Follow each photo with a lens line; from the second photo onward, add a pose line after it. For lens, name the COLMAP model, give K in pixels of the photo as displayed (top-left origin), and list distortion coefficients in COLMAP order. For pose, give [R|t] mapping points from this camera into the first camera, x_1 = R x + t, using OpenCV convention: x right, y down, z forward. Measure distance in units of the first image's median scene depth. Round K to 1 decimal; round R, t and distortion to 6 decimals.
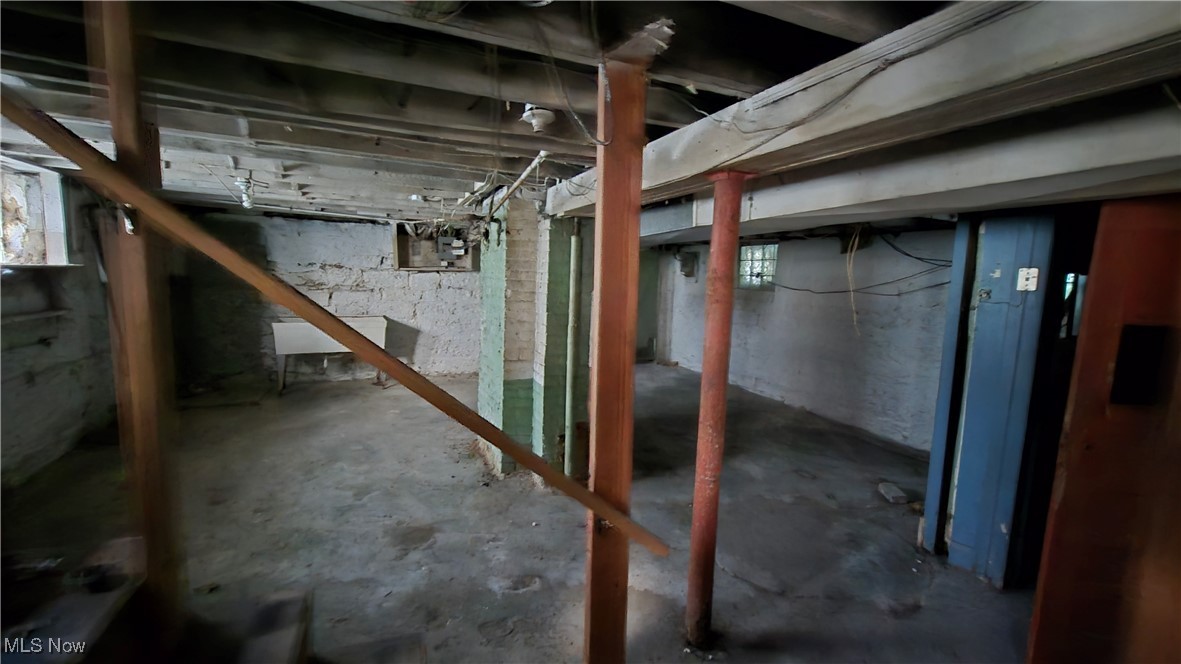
lens RADIAL K [[481.1, 0, 594.0], [0, 481.1, 324.2], [0, 0, 1]] dist [0.000427, -0.000007]
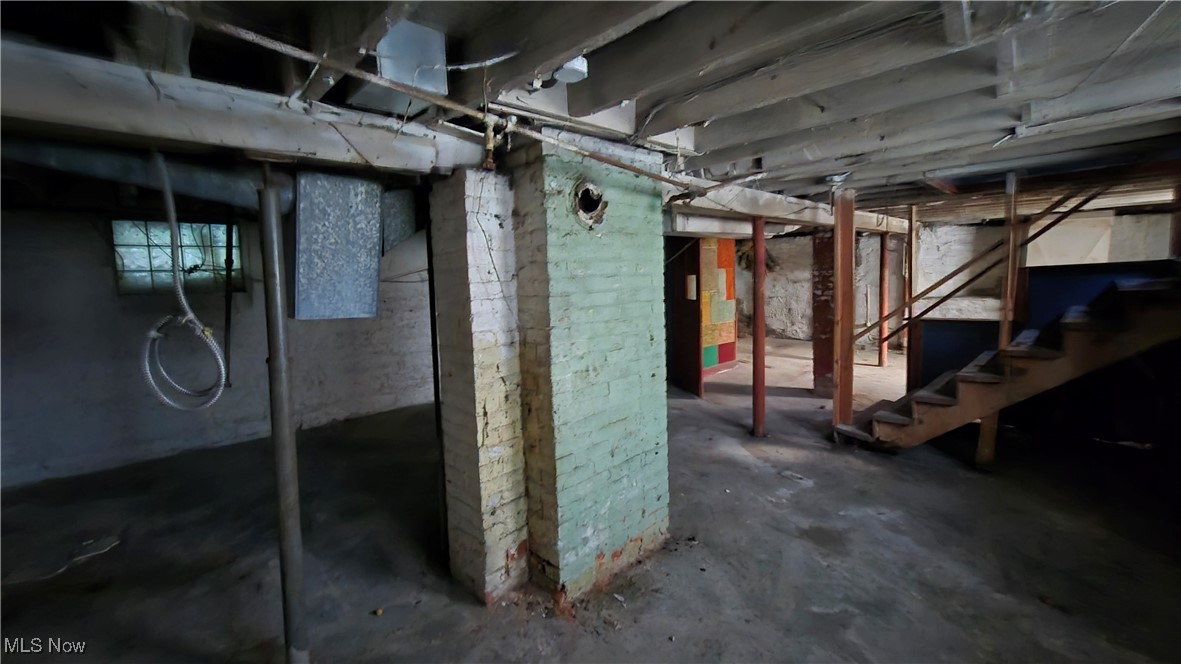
lens RADIAL K [[481.1, 0, 594.0], [0, 481.1, 324.2], [0, 0, 1]] dist [0.000427, -0.000007]
pose [[-0.335597, -0.141091, 0.931380, -1.030042], [0.109740, 0.976132, 0.187412, -0.210801], [-0.935592, 0.165104, -0.312104, 1.615154]]
